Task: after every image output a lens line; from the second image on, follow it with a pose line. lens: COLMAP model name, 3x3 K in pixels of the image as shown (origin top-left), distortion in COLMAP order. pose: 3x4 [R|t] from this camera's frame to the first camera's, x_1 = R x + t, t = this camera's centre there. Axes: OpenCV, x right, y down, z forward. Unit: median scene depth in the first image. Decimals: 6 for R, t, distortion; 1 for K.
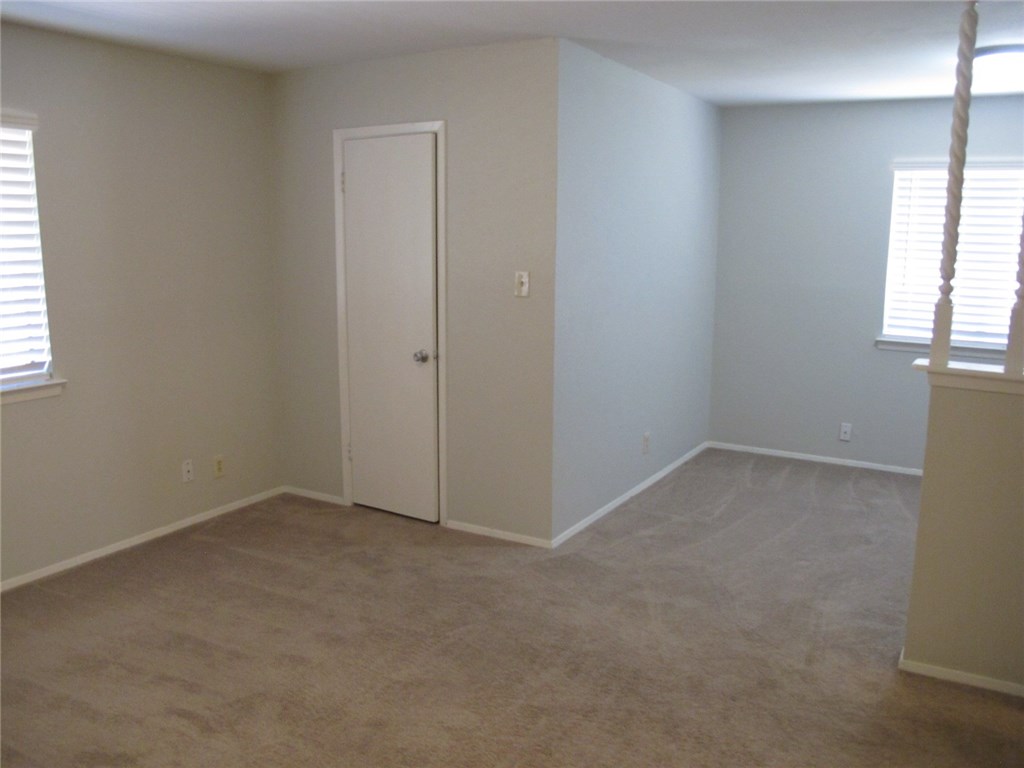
lens RADIAL K [[864.1, 0, 514.3], [0, 864.1, 388.5], [0, 0, 1]] dist [-0.145253, 0.104495]
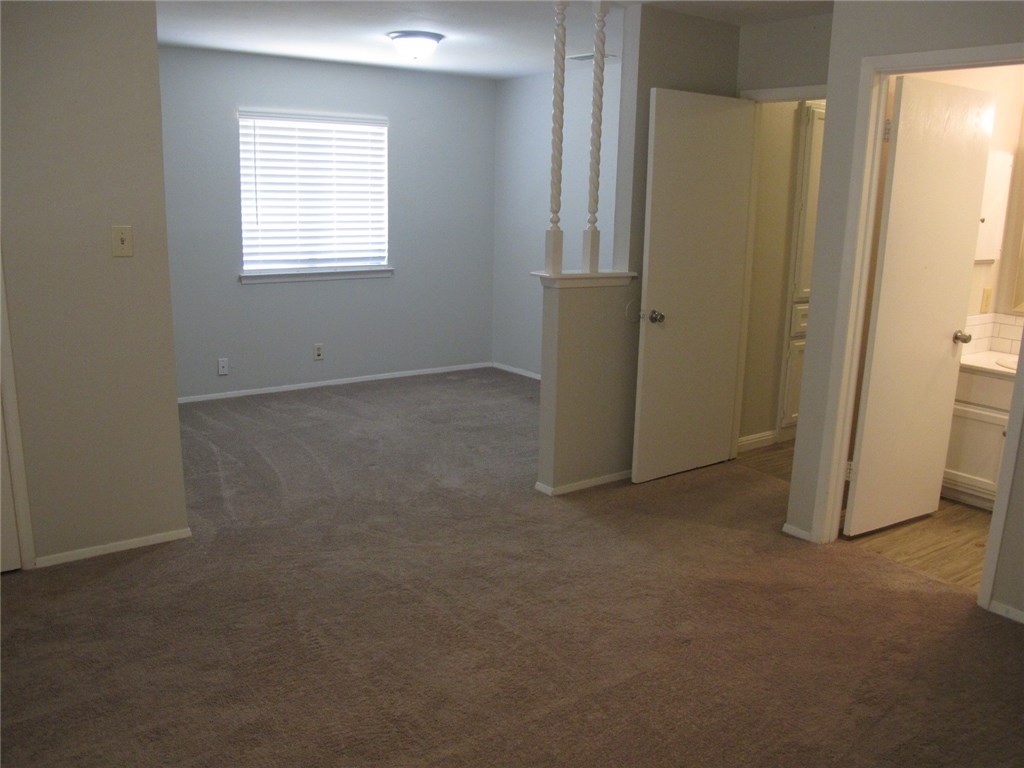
lens RADIAL K [[864.1, 0, 516.5], [0, 864.1, 381.4], [0, 0, 1]] dist [-0.145253, 0.104495]
pose [[0.400203, -0.201851, 0.893920, -0.571773], [0.145404, 0.977071, 0.155530, -0.058306], [-0.904818, 0.067736, 0.420377, 0.310395]]
